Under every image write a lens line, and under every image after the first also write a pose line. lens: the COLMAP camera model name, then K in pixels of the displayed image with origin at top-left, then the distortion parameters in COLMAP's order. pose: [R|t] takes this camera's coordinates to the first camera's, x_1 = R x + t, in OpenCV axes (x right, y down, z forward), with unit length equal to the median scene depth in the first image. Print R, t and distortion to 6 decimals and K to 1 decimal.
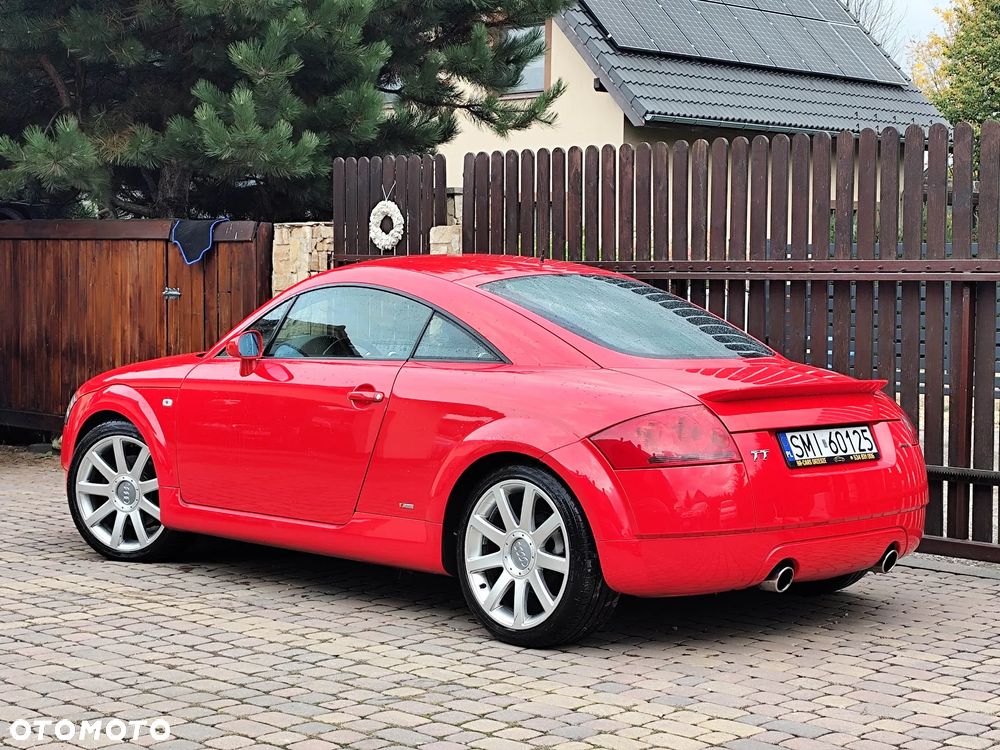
lens RADIAL K [[1864.0, 0, 501.7], [0, 1864.0, 385.4], [0, 0, 1]] dist [0.159612, -0.448253]
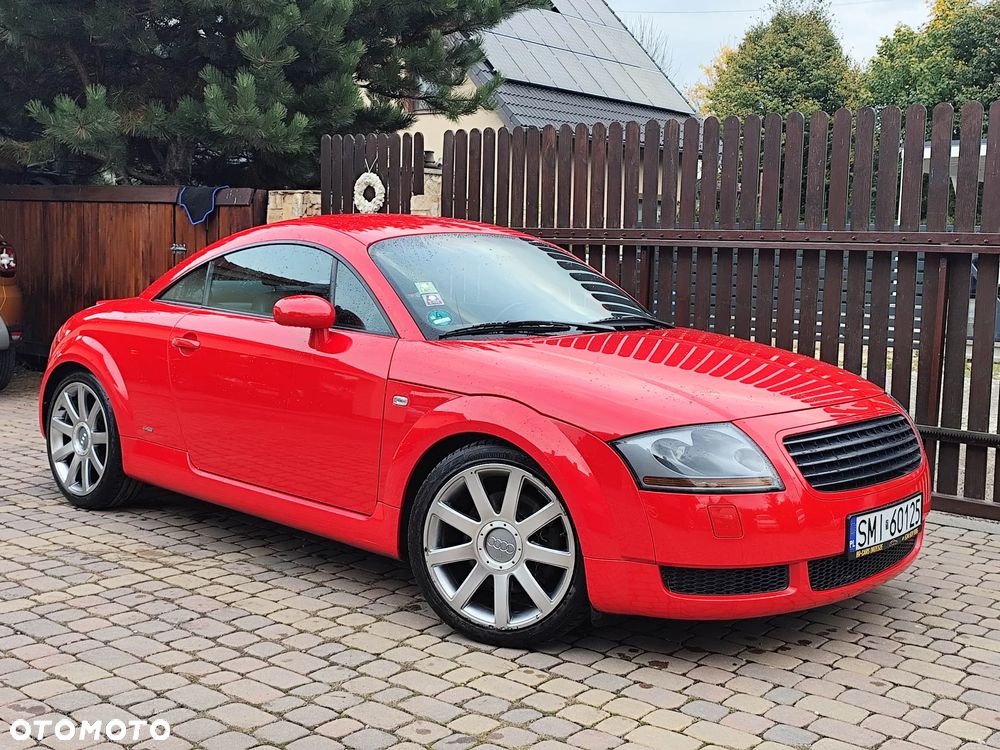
lens RADIAL K [[1194.7, 0, 500.0], [0, 1194.7, 375.0], [0, 0, 1]] dist [0.088485, -0.195010]
pose [[0.995479, 0.010294, 0.094418, -0.068005], [-0.015117, 0.998609, 0.050507, -0.016727], [-0.093767, -0.051706, 0.994251, 0.336324]]
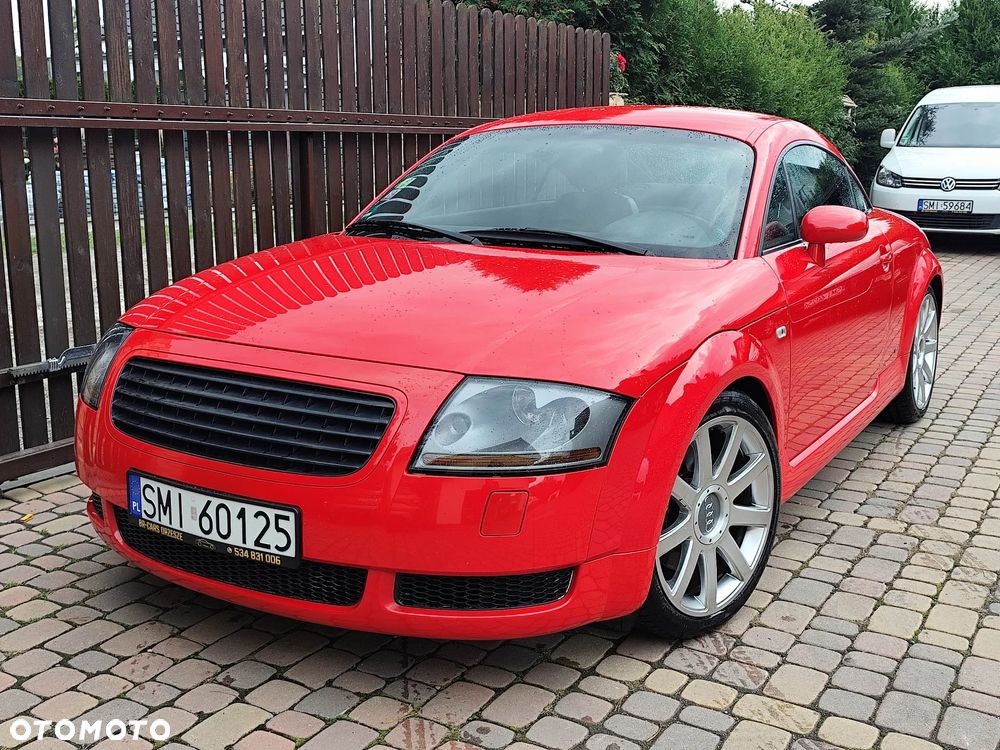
lens RADIAL K [[1094.3, 0, 500.0], [0, 1094.3, 375.0], [0, 0, 1]] dist [0.067461, -0.108300]
pose [[0.252182, 0.205336, -0.945643, 0.445413], [-0.059144, 0.978671, 0.196735, -0.042108], [0.965871, 0.006316, 0.258947, 0.797901]]
